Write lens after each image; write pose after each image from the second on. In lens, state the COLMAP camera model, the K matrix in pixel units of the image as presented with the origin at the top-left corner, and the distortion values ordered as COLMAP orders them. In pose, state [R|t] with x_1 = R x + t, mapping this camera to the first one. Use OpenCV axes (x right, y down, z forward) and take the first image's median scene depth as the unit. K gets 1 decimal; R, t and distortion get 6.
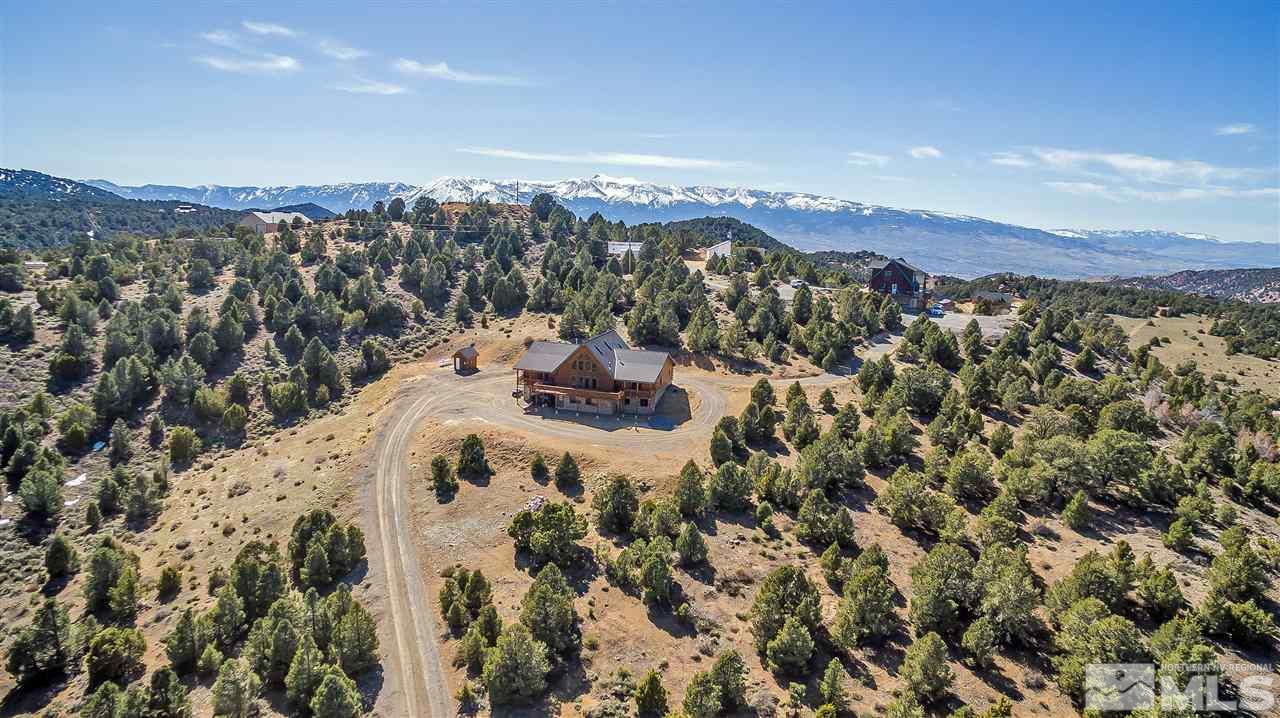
lens RADIAL K [[734.5, 0, 640.0], [0, 734.5, 359.0], [0, 0, 1]] dist [-0.119293, 0.086635]
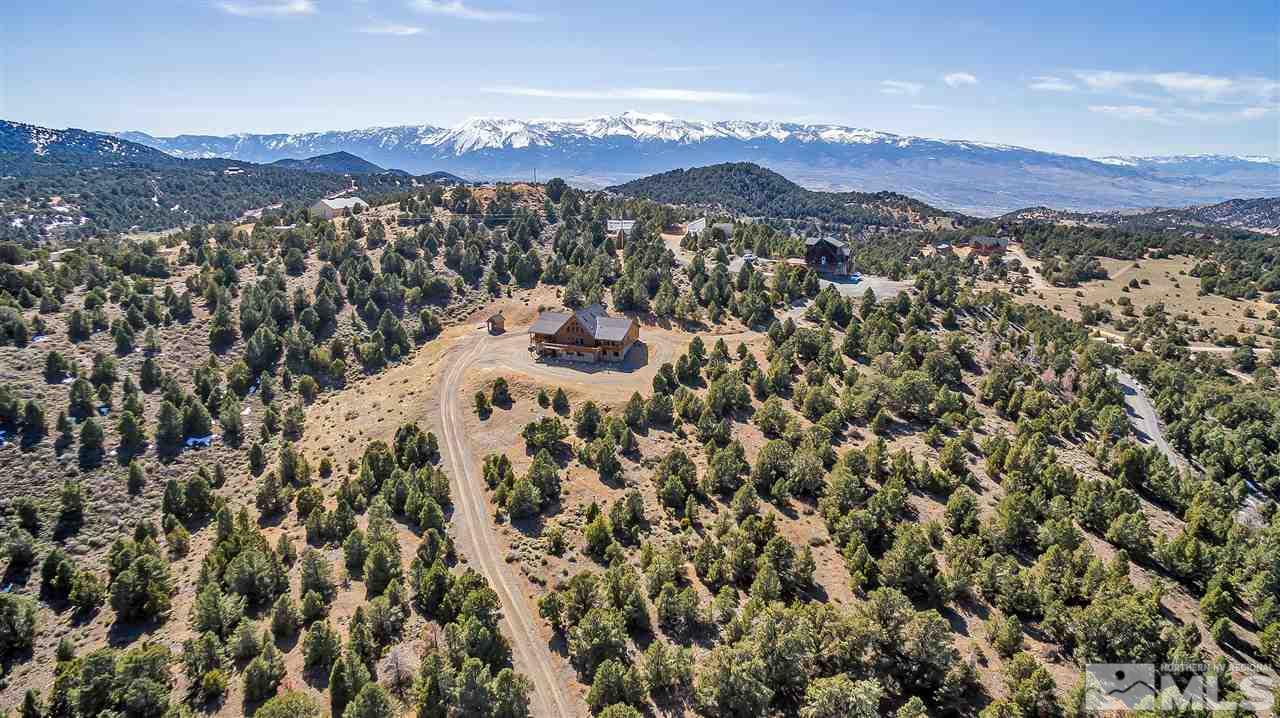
lens RADIAL K [[734.5, 0, 640.0], [0, 734.5, 359.0], [0, 0, 1]] dist [-0.119293, 0.086635]
pose [[0.998812, -0.013585, -0.046789, 0.108682], [0.017435, 0.996407, 0.082881, -0.045674], [0.045495, -0.083598, 0.995460, -0.412670]]
